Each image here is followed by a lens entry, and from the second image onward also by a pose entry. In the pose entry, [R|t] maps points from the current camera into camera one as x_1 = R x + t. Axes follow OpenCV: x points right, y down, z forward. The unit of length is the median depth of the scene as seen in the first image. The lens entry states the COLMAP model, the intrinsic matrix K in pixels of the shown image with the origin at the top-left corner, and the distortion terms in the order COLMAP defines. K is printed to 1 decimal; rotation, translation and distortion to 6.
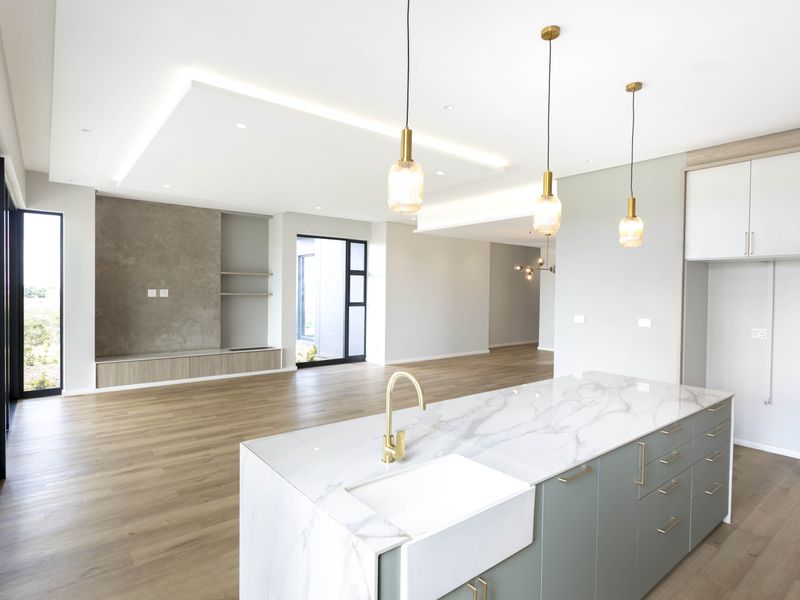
lens RADIAL K [[441.5, 0, 395.6], [0, 441.5, 298.4], [0, 0, 1]] dist [-0.004602, 0.001897]
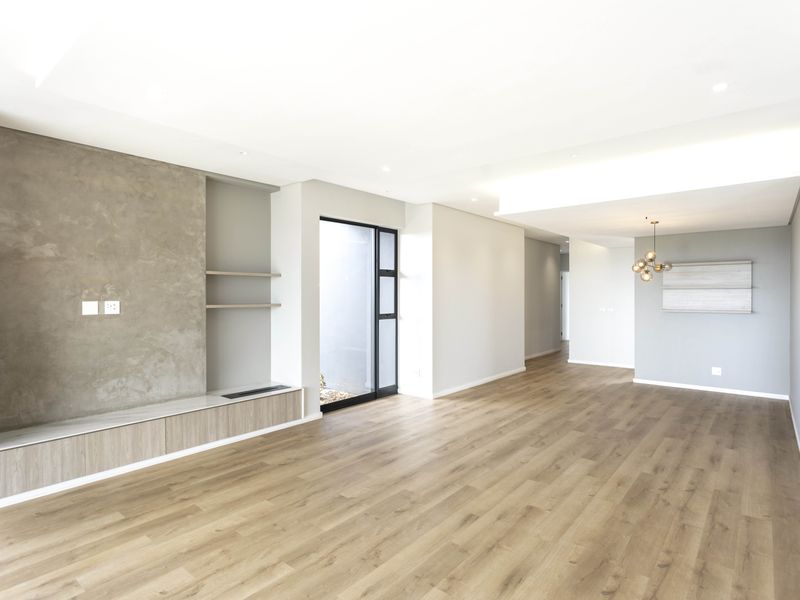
lens RADIAL K [[441.5, 0, 403.1], [0, 441.5, 297.3], [0, 0, 1]] dist [-0.004602, 0.001897]
pose [[0.978045, -0.015996, 0.207781, -0.350676], [0.019007, 0.999741, -0.012500, -0.013910], [-0.207527, 0.016175, 0.978096, 0.462741]]
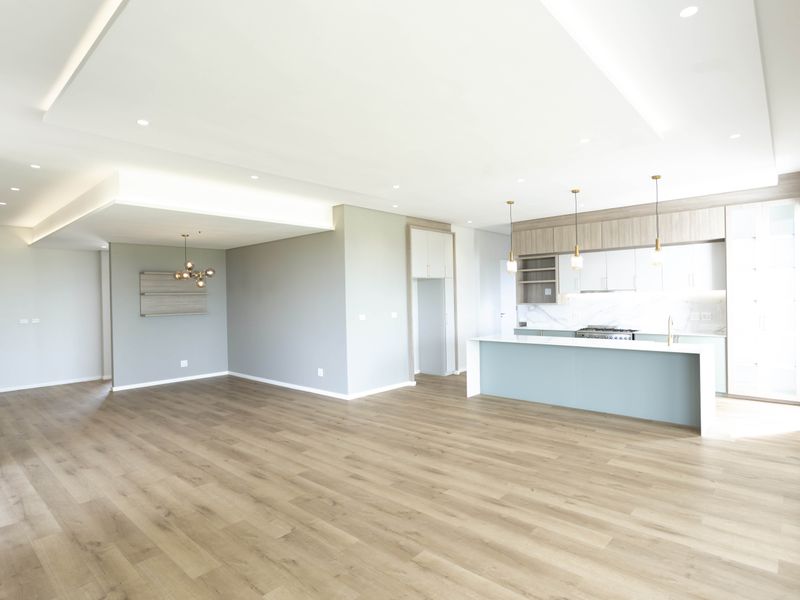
lens RADIAL K [[441.5, 0, 399.0], [0, 441.5, 300.0], [0, 0, 1]] dist [-0.004602, 0.001897]
pose [[-0.167646, -0.017189, 0.985697, -0.819679], [0.037347, 0.999020, 0.023773, -0.028817], [-0.985140, 0.040798, -0.166840, 1.008304]]
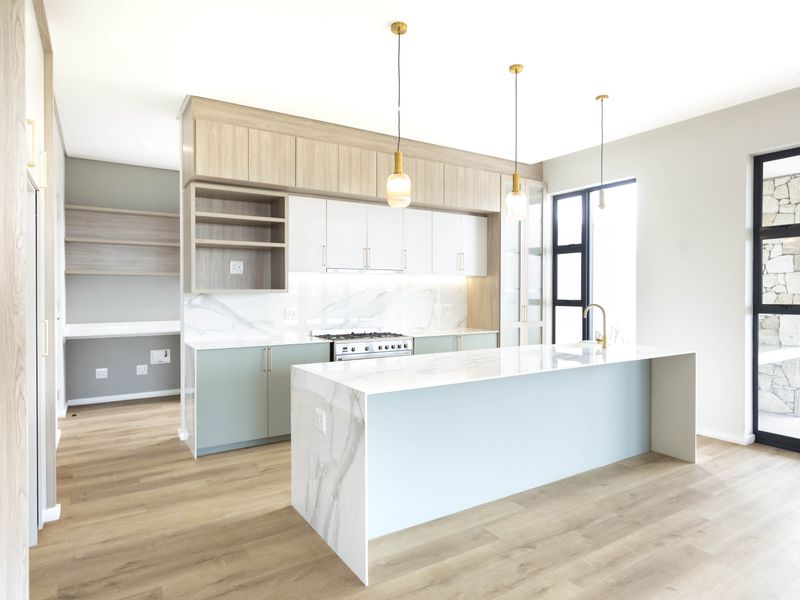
lens RADIAL K [[475.5, 0, 397.1], [0, 475.5, 295.0], [0, 0, 1]] dist [-0.017186, 0.002352]
pose [[-0.993913, -0.014522, 0.109205, 0.222232], [-0.011786, 0.999601, 0.025654, 0.019883], [-0.109534, 0.024211, -0.993688, 1.012979]]
